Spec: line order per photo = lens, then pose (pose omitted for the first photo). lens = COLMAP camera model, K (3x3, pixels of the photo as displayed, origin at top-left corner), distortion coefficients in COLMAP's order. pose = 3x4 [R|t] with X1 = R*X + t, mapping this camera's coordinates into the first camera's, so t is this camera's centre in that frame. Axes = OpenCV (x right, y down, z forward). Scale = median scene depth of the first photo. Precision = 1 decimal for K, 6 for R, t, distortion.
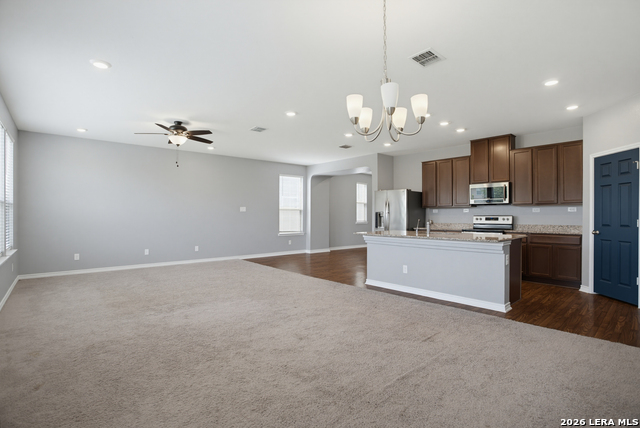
lens RADIAL K [[318.4, 0, 320.0], [0, 318.4, 214.0], [0, 0, 1]] dist [-0.059618, -0.000204]
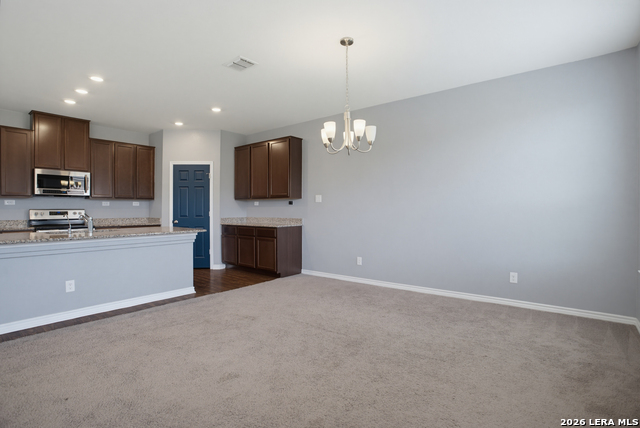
lens RADIAL K [[318.4, 0, 320.0], [0, 318.4, 214.0], [0, 0, 1]] dist [-0.059618, -0.000204]
pose [[-0.191487, -0.017676, 0.981336, -0.425109], [-0.002864, 0.999844, 0.017451, 0.001313], [-0.981491, 0.000531, -0.191508, 0.502232]]
